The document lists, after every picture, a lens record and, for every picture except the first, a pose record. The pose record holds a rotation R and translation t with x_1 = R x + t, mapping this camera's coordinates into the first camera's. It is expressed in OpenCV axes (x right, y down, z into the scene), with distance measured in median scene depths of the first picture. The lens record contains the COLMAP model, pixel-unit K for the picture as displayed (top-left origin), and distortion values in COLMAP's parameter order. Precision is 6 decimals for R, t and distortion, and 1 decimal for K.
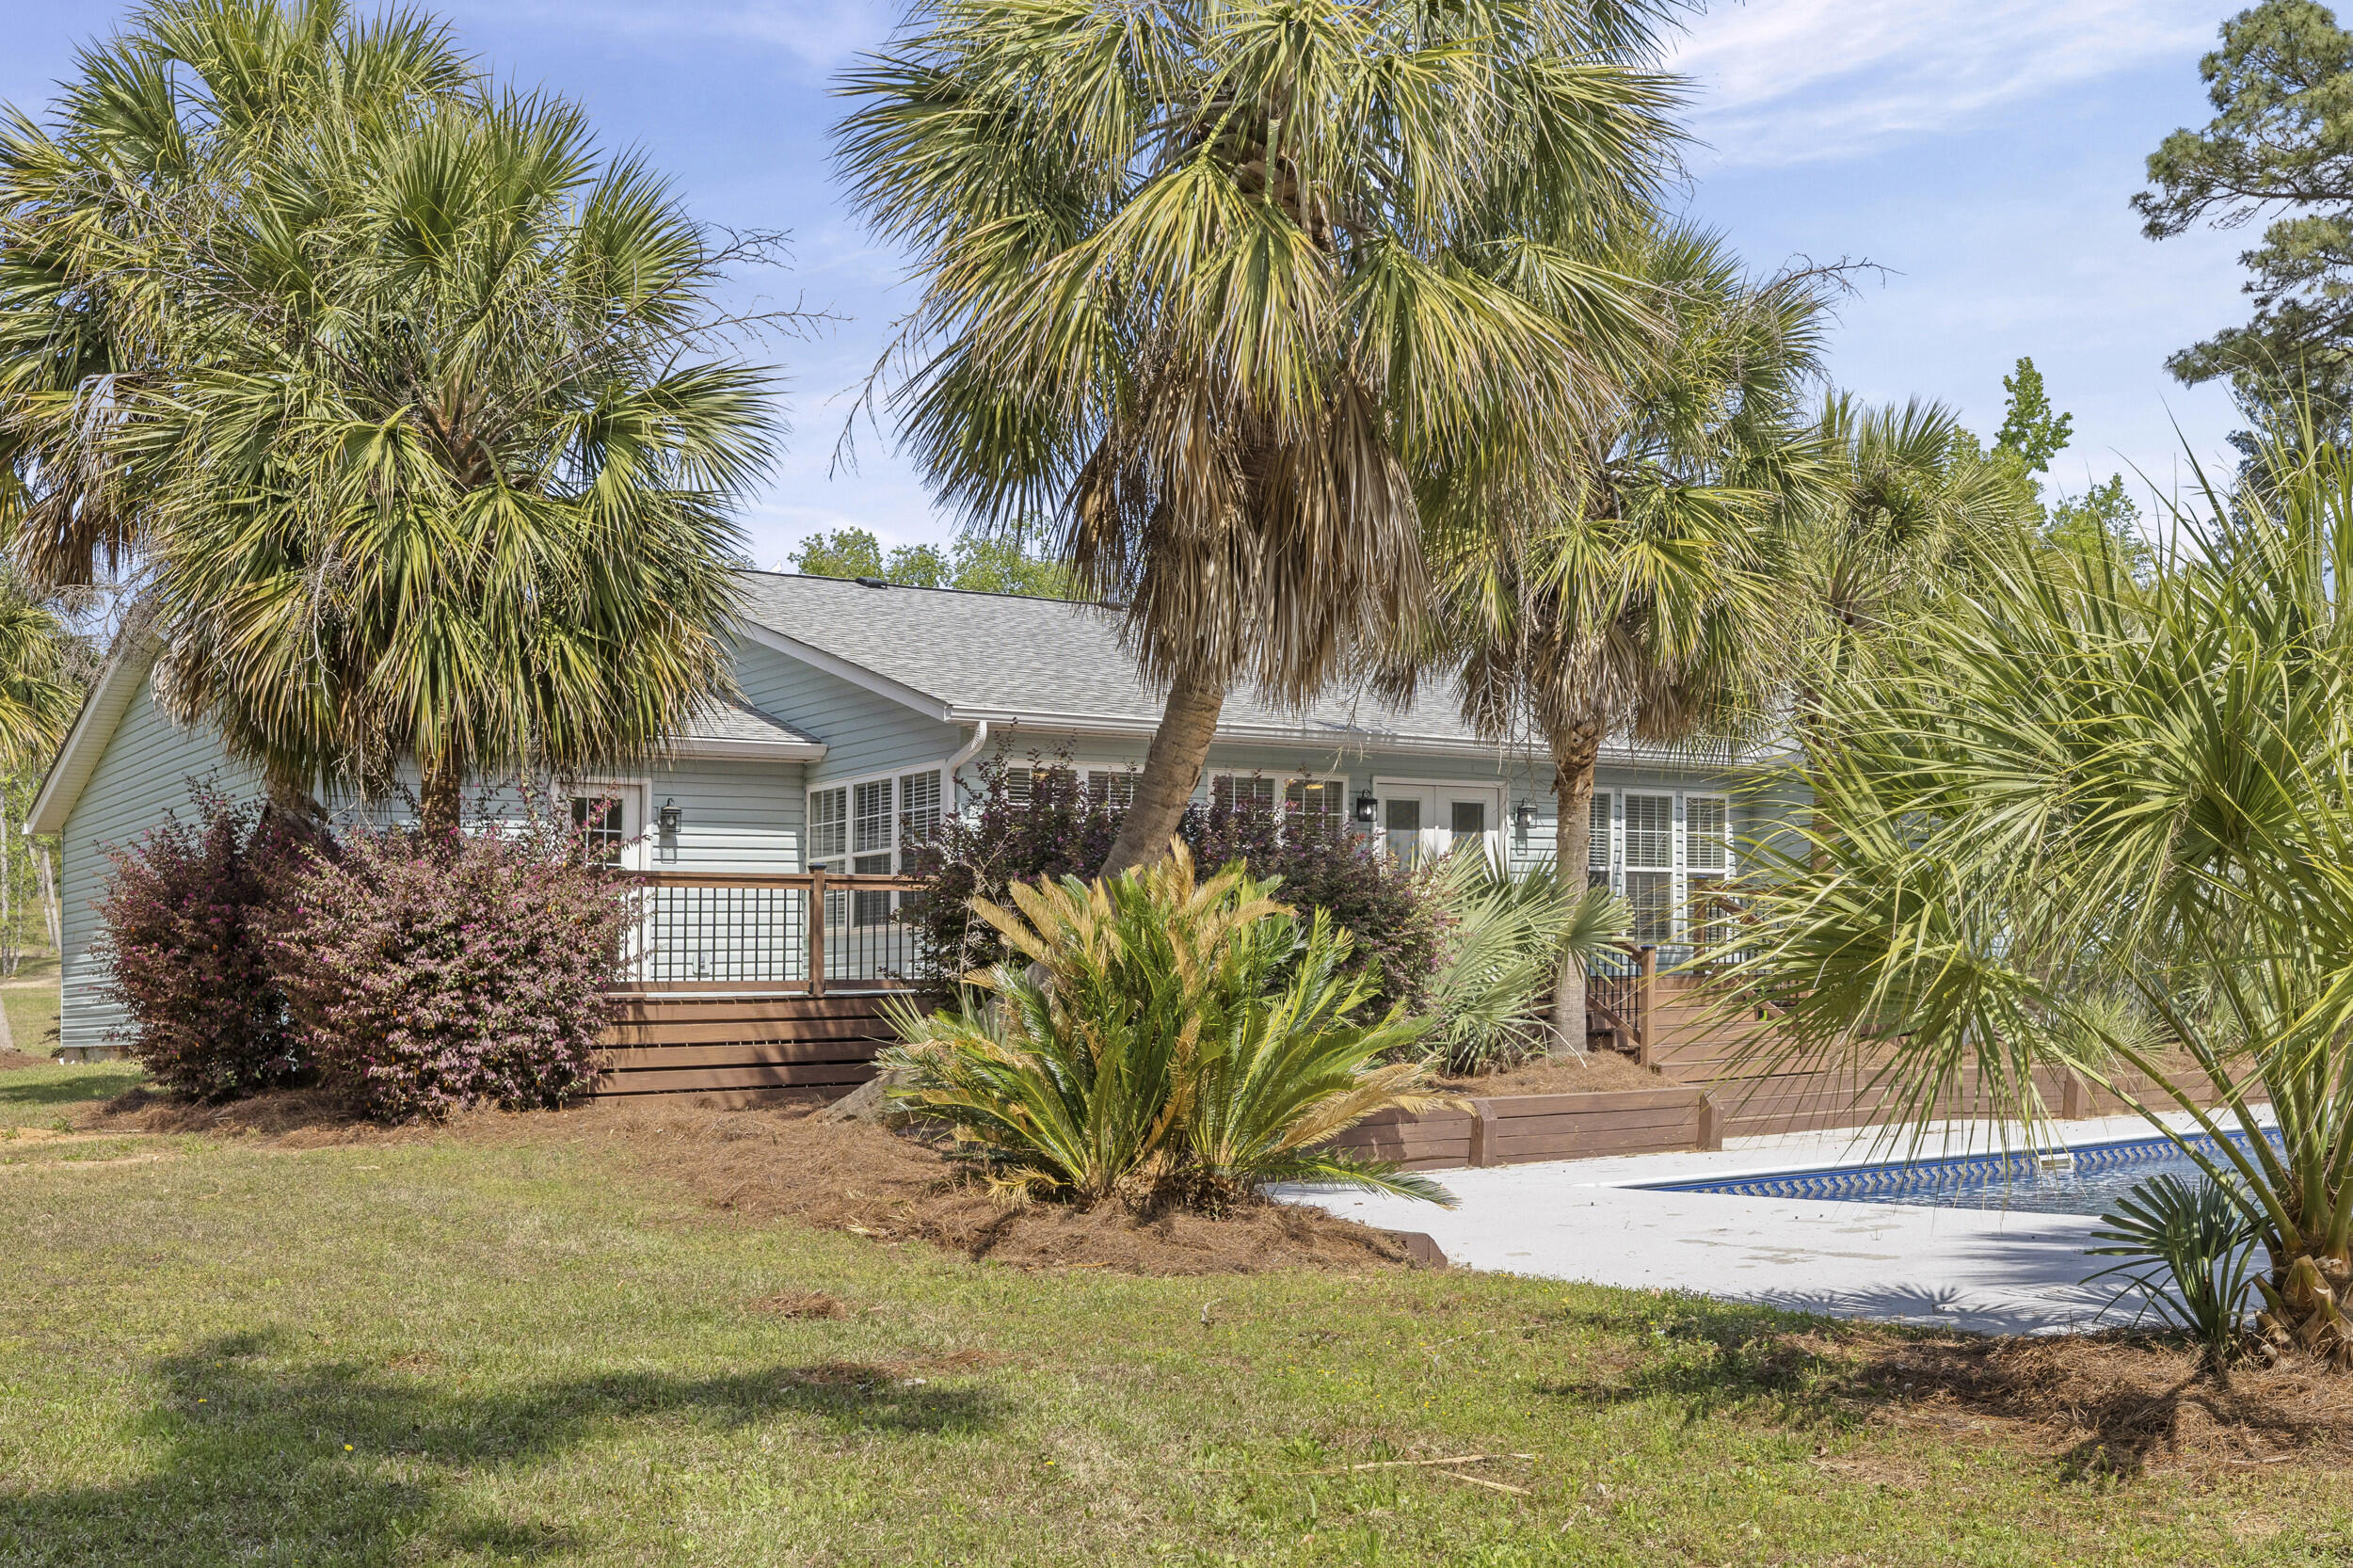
lens RADIAL K [[2323.9, 0, 1176.5], [0, 2323.9, 784.0], [0, 0, 1]] dist [0.011889, 0.008824]
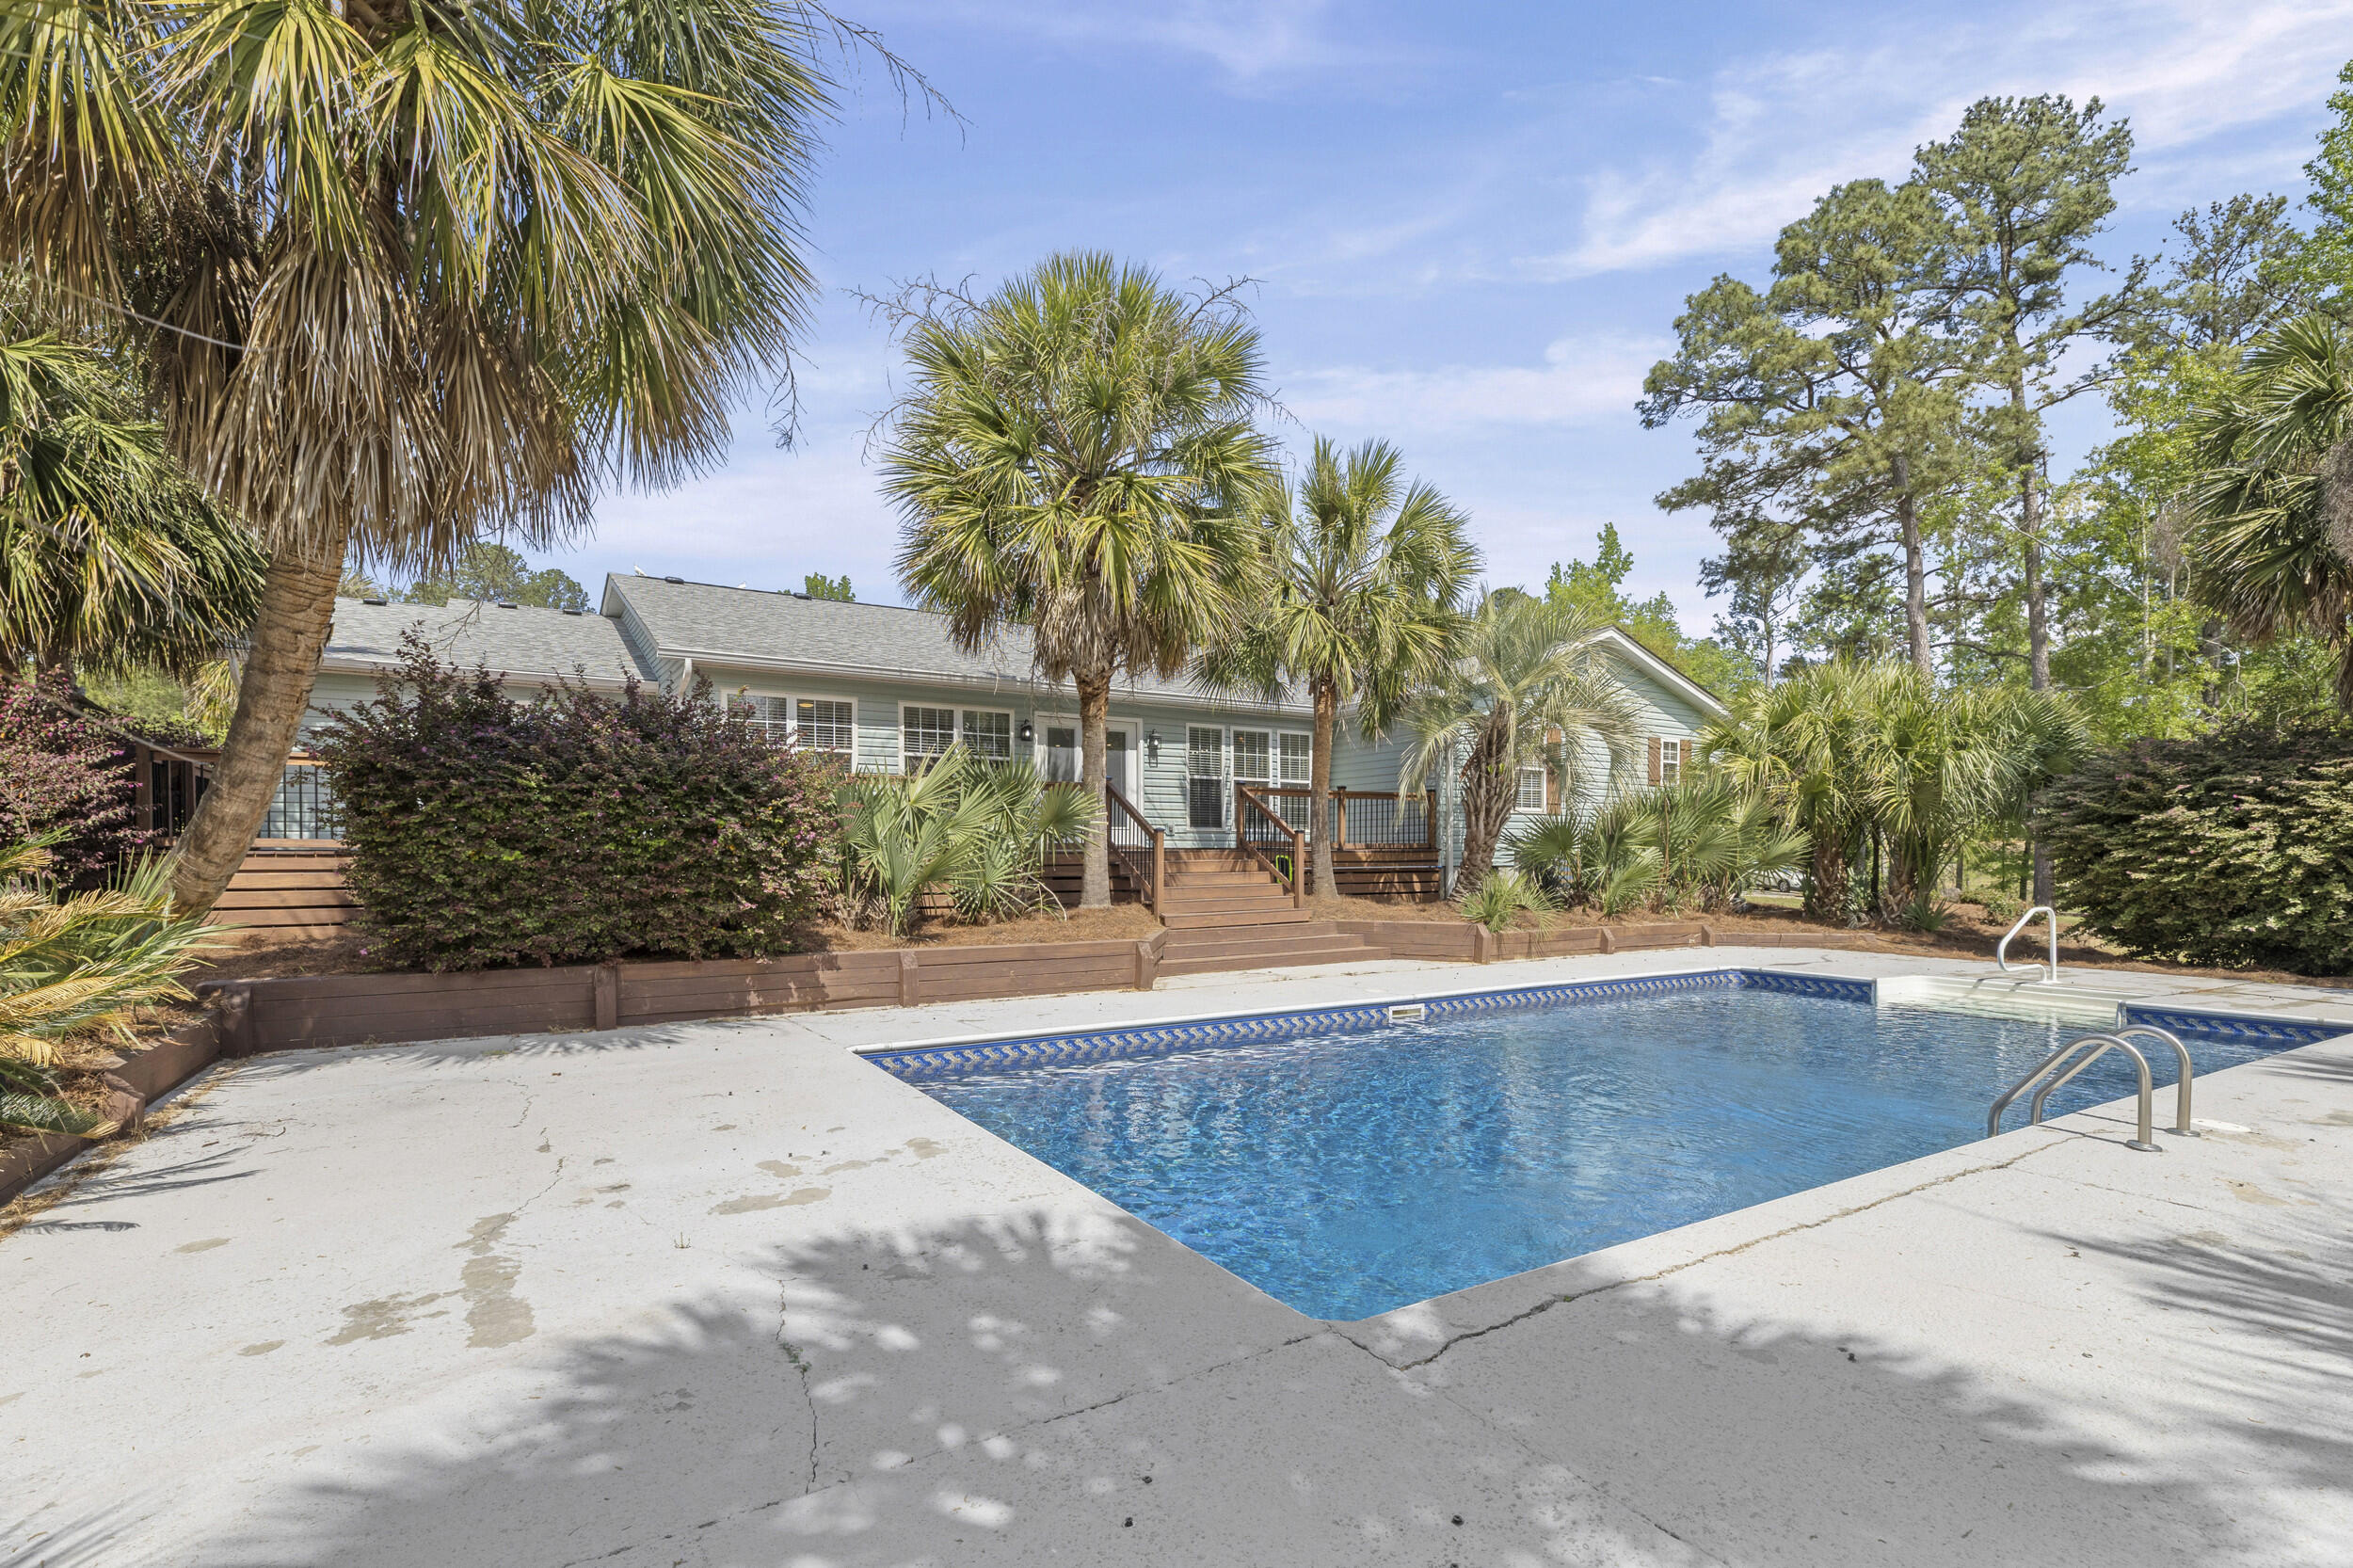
lens RADIAL K [[1090.2, 0, 1145.5], [0, 1090.2, 736.8], [0, 0, 1]] dist [0.000060, 0.000073]
pose [[0.996871, 0.018727, -0.076794, 0.121966], [-0.019328, 0.999788, -0.007089, 0.009729], [0.076645, 0.008551, 0.997022, 0.177190]]
